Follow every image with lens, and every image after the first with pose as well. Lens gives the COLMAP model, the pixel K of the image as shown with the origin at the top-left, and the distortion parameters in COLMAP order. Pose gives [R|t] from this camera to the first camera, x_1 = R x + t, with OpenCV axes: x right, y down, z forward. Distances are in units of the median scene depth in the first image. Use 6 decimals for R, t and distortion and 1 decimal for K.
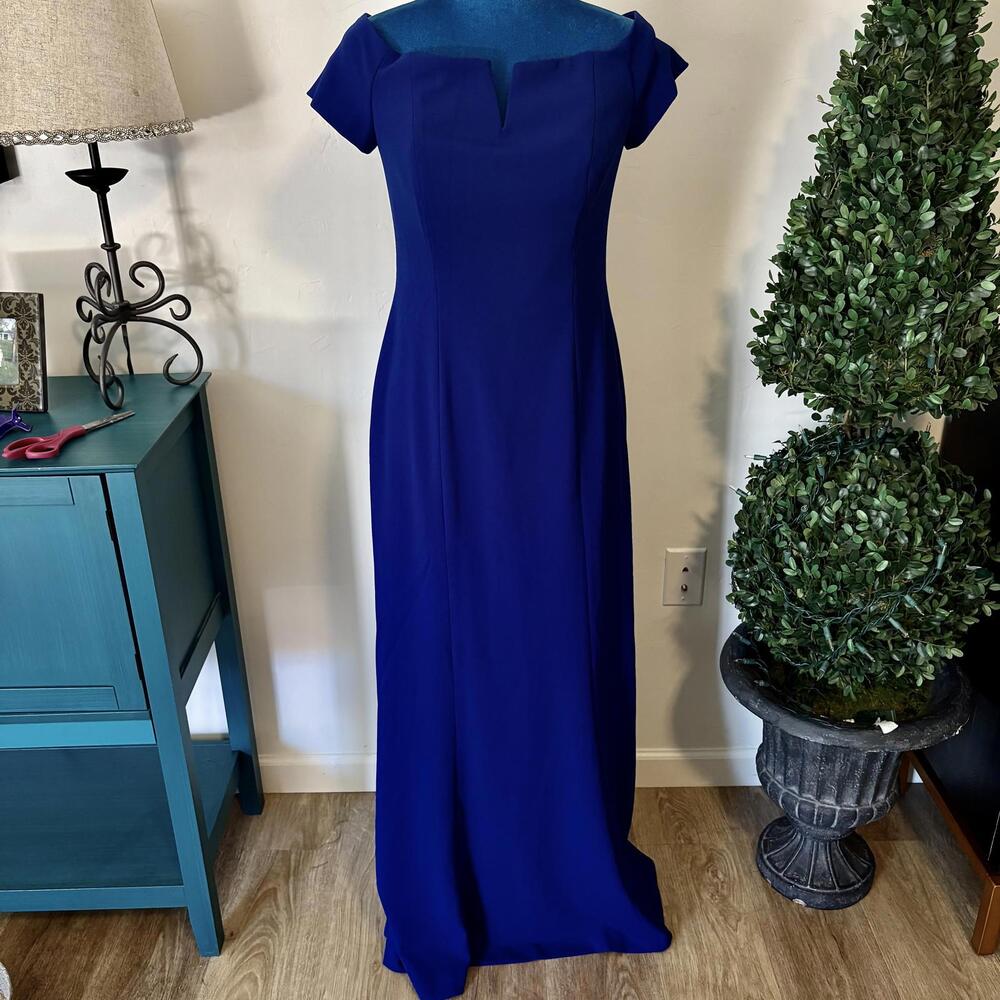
lens RADIAL K [[1023.0, 0, 511.0], [0, 1023.0, 499.9], [0, 0, 1]] dist [-0.003870, -0.003271]
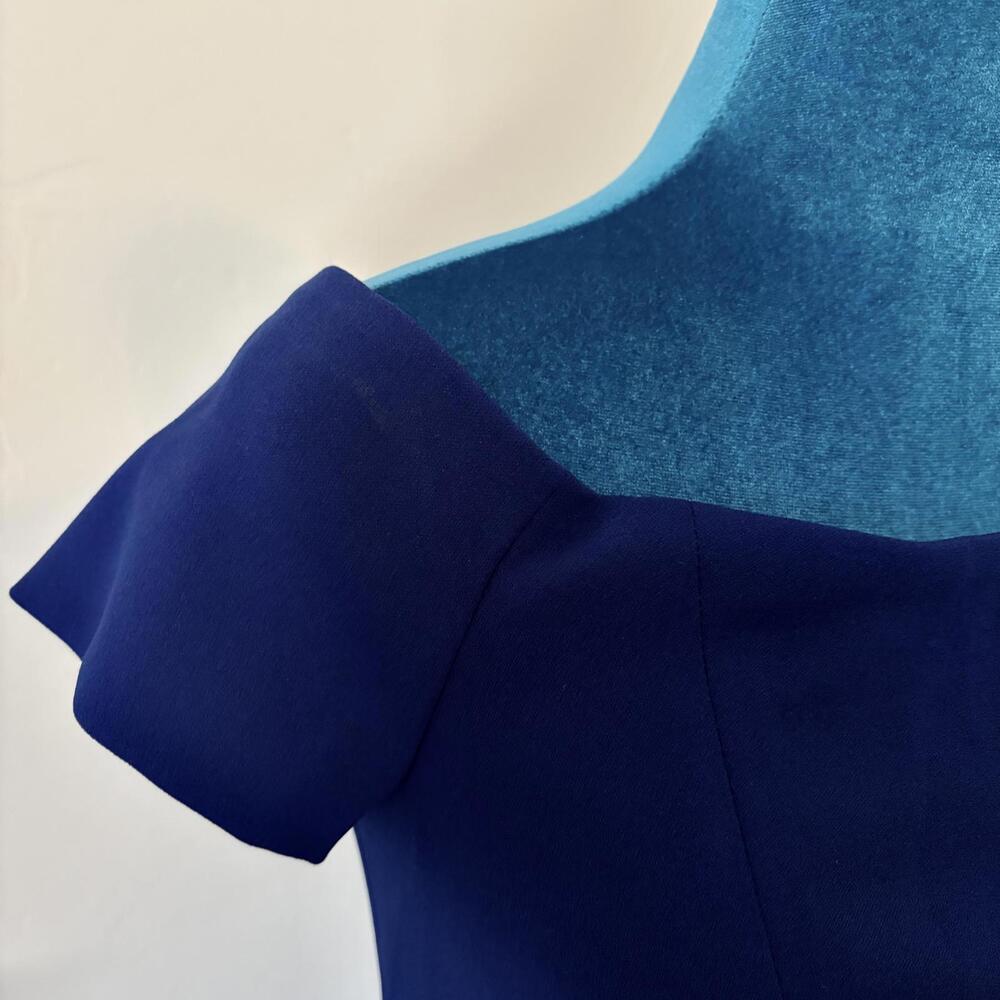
lens RADIAL K [[1123.9, 0, 500.0], [0, 1123.9, 500.0], [0, 0, 1]] dist [0.105018, -0.004701]
pose [[0.938962, -0.037363, 0.341987, -0.207417], [0.096816, 0.982607, -0.158464, -0.398969], [-0.330118, 0.181901, 0.926247, 0.789567]]
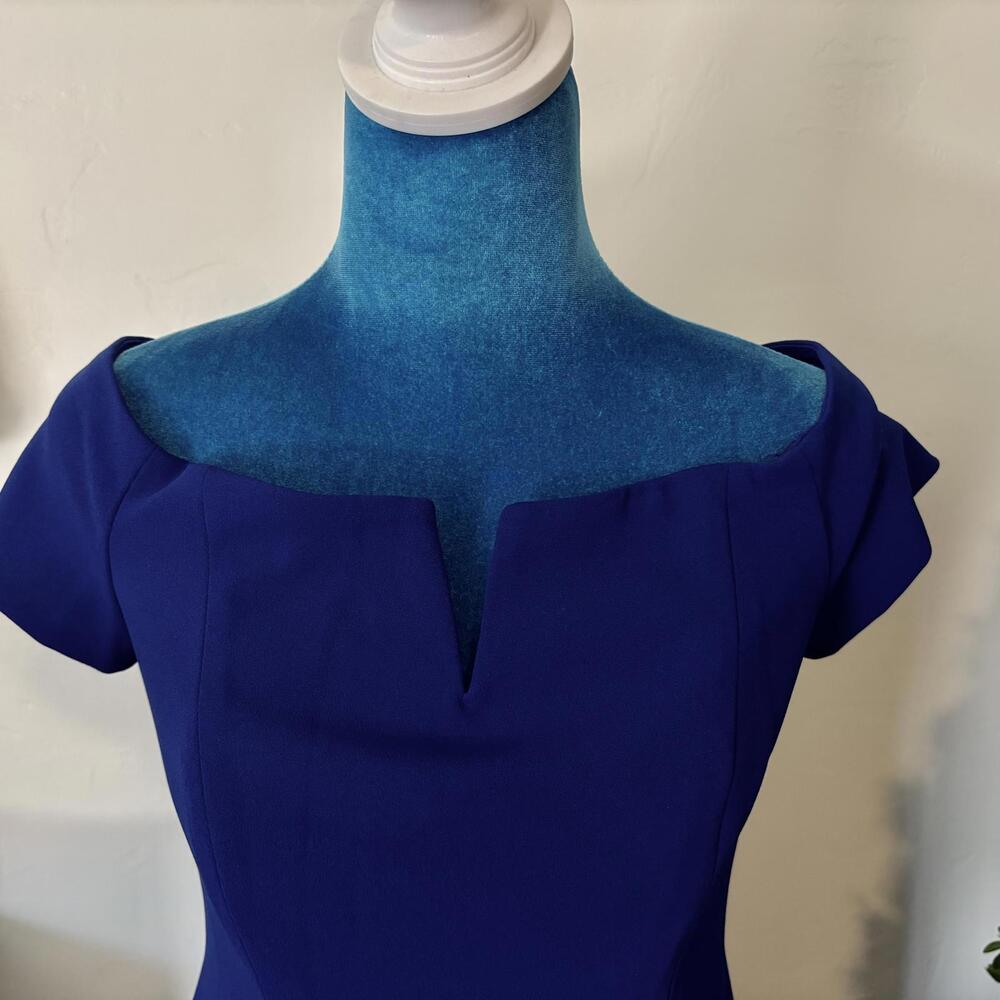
lens RADIAL K [[1123.9, 0, 500.0], [0, 1123.9, 500.0], [0, 0, 1]] dist [0.105018, -0.004701]
pose [[0.999912, 0.013152, -0.001851, 0.002704], [-0.013253, 0.978919, -0.203816, -0.344340], [-0.000869, 0.203823, 0.979007, 0.614878]]
